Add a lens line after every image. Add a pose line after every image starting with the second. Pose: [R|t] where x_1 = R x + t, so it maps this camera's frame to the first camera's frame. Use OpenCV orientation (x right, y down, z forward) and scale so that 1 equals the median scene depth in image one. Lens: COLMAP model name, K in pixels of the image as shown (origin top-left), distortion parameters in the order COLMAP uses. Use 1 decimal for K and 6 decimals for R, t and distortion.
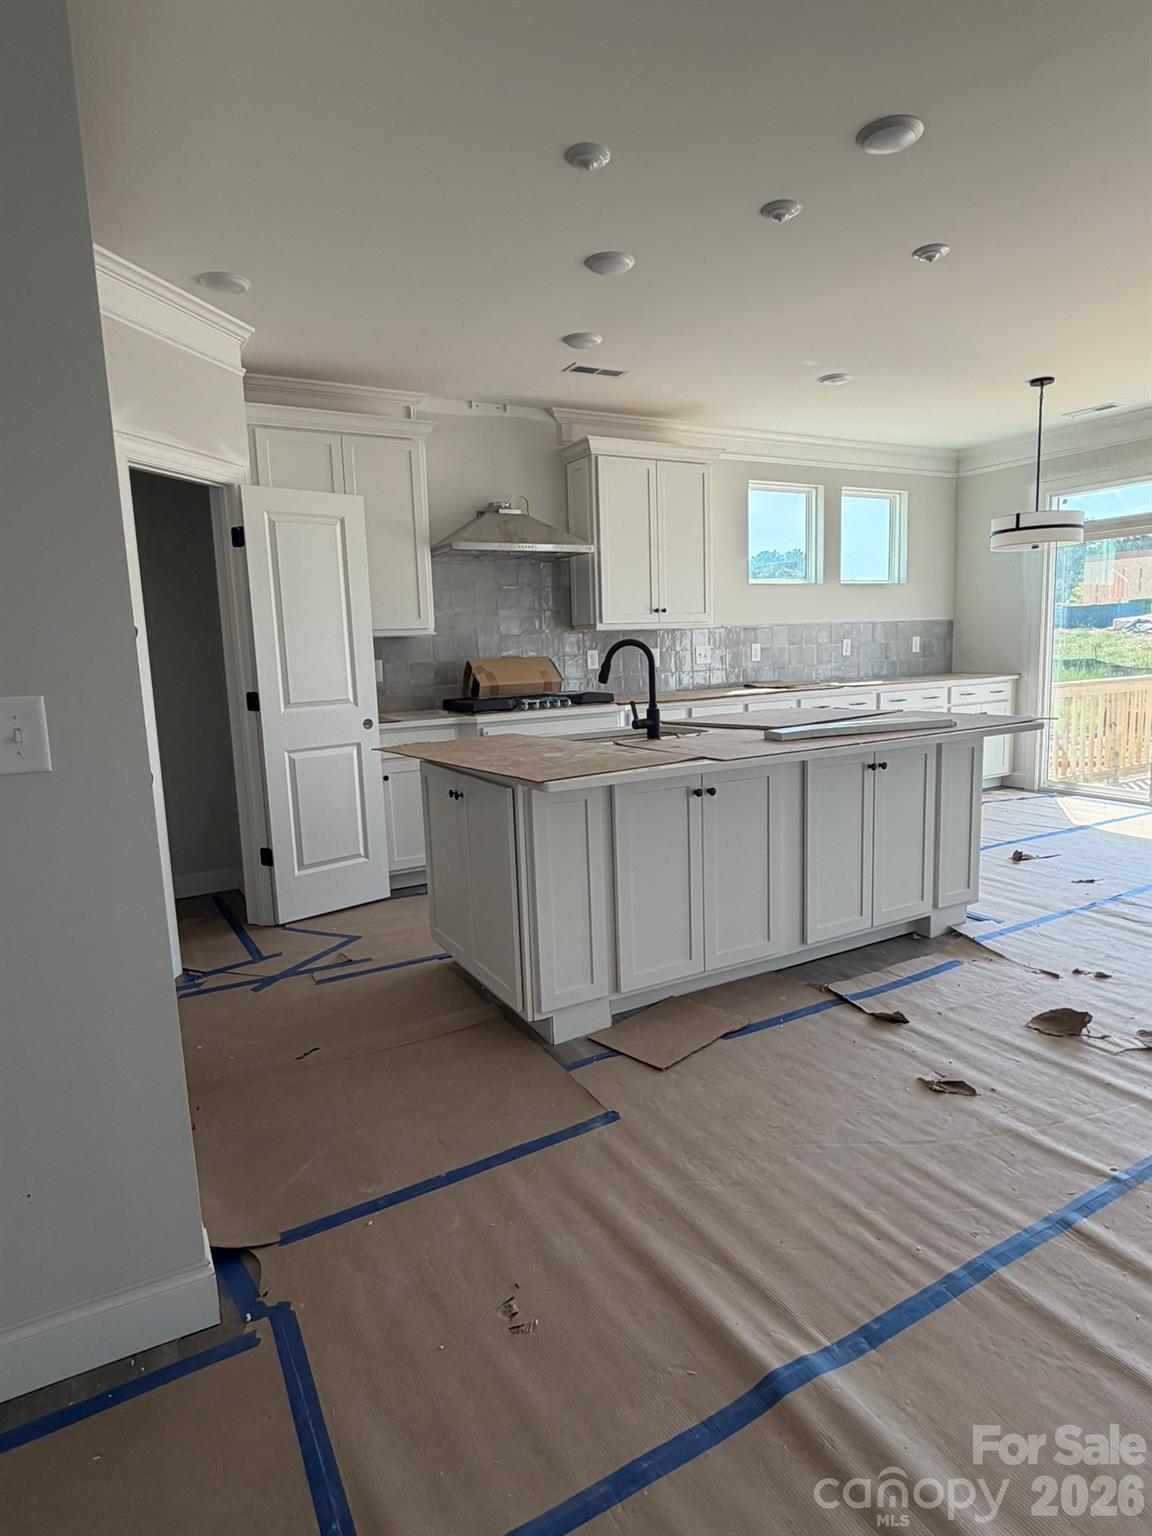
lens RADIAL K [[863.5, 0, 576.0], [0, 863.5, 768.0], [0, 0, 1]] dist [0.000234, 0.000015]
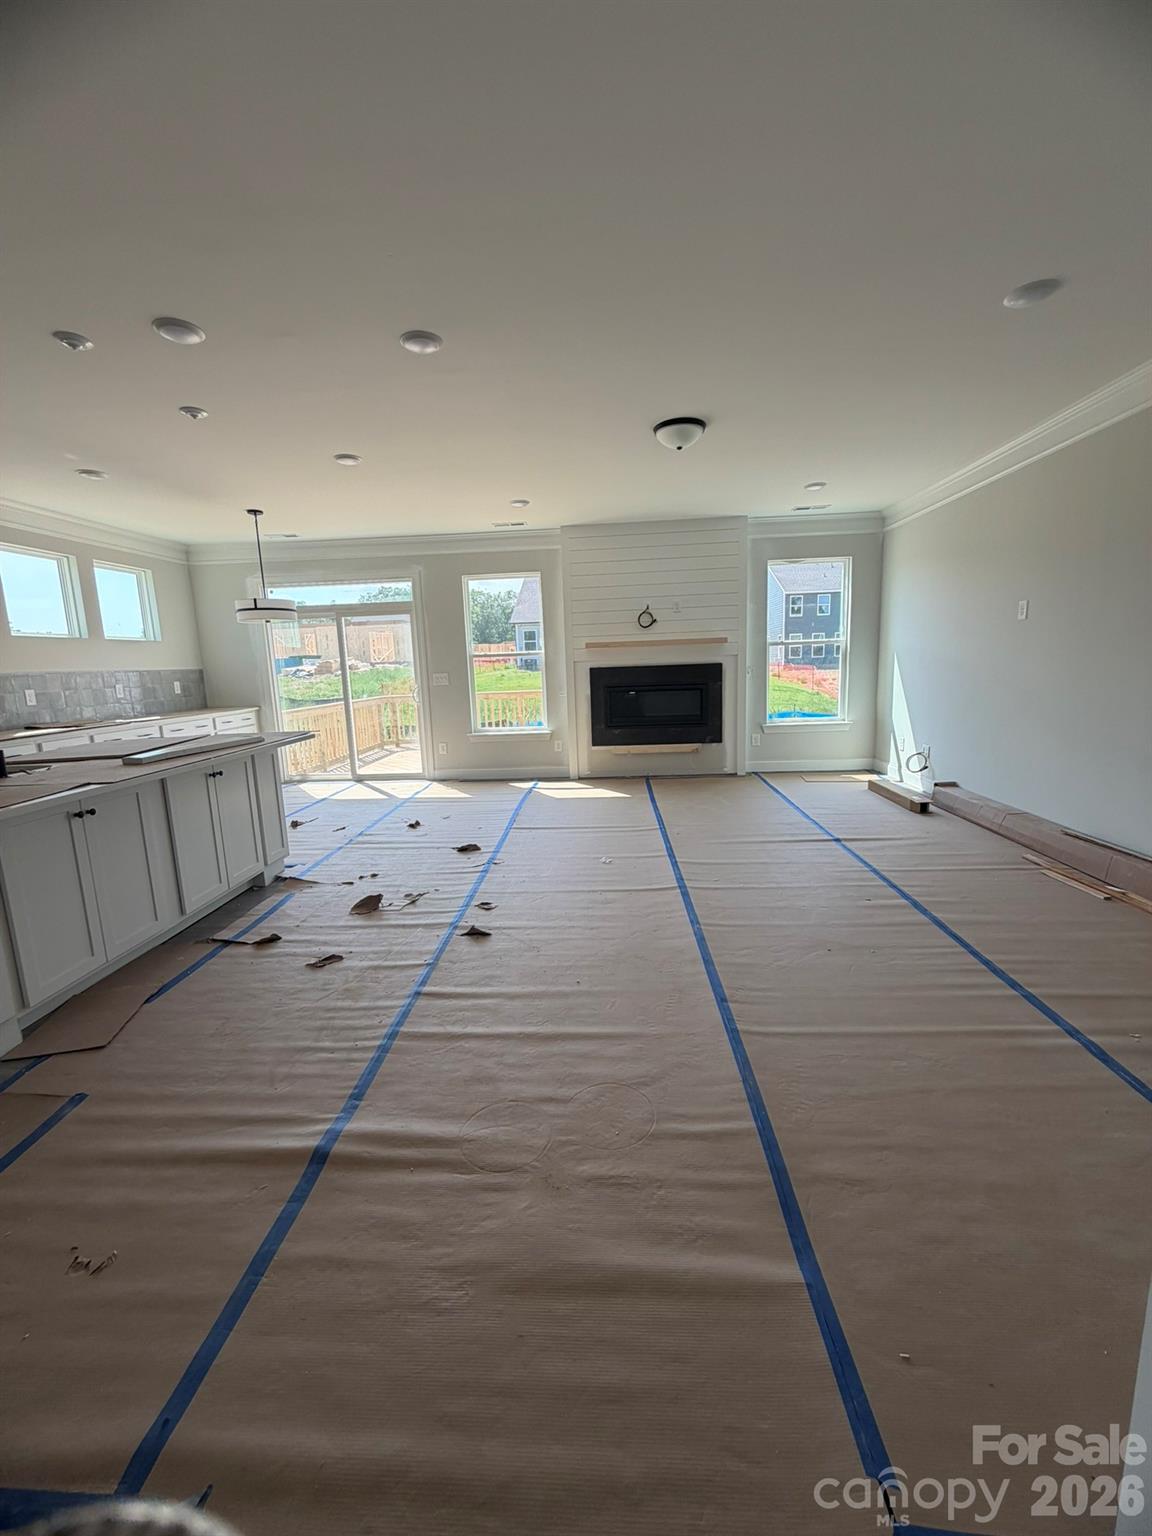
lens RADIAL K [[613.1, 0, 575.5], [0, 613.1, 763.1], [0, 0, 1]] dist [-0.000395, -0.000264]
pose [[0.540759, -0.123451, 0.832070, -0.165424], [0.137968, 0.988793, 0.057039, 0.003788], [-0.829786, 0.083954, 0.551731, -0.031140]]
